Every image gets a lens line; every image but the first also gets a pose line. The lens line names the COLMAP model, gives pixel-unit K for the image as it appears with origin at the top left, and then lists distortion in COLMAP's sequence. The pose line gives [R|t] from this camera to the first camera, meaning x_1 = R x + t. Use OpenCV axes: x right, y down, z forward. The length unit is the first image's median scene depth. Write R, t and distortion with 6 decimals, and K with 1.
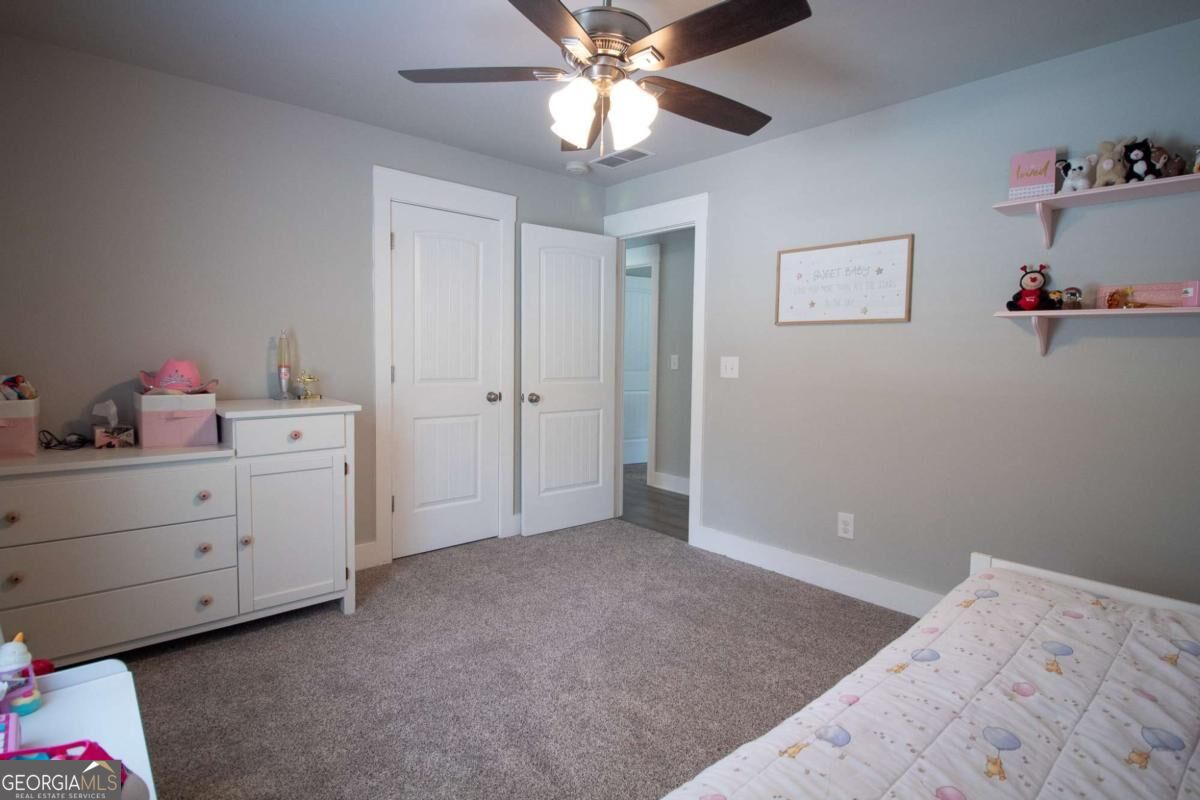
lens RADIAL K [[608.4, 0, 607.5], [0, 608.4, 393.7], [0, 0, 1]] dist [-0.000574, -0.000654]
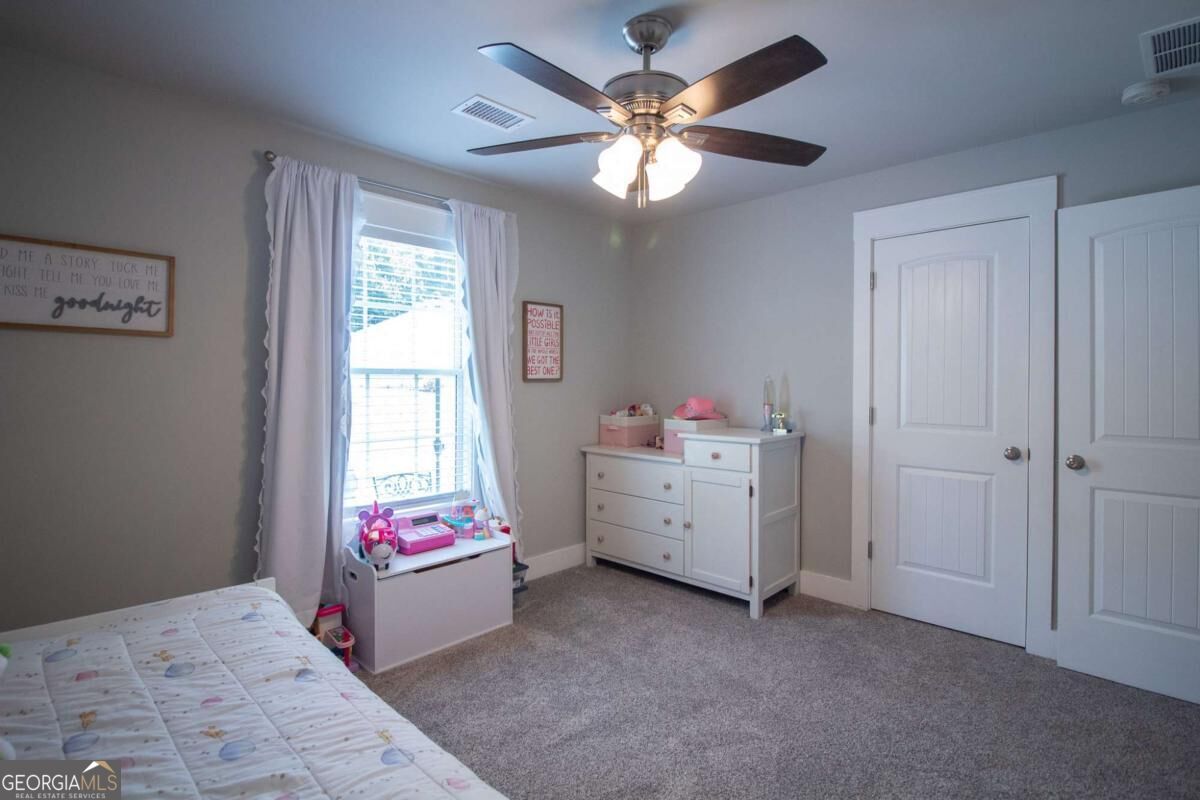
lens RADIAL K [[608.4, 0, 607.5], [0, 608.4, 393.7], [0, 0, 1]] dist [-0.000574, -0.000654]
pose [[0.068951, 0.009174, -0.997578, 0.724930], [-0.070092, 0.997531, 0.004329, -0.050974], [0.995155, 0.069624, 0.069424, 0.627759]]
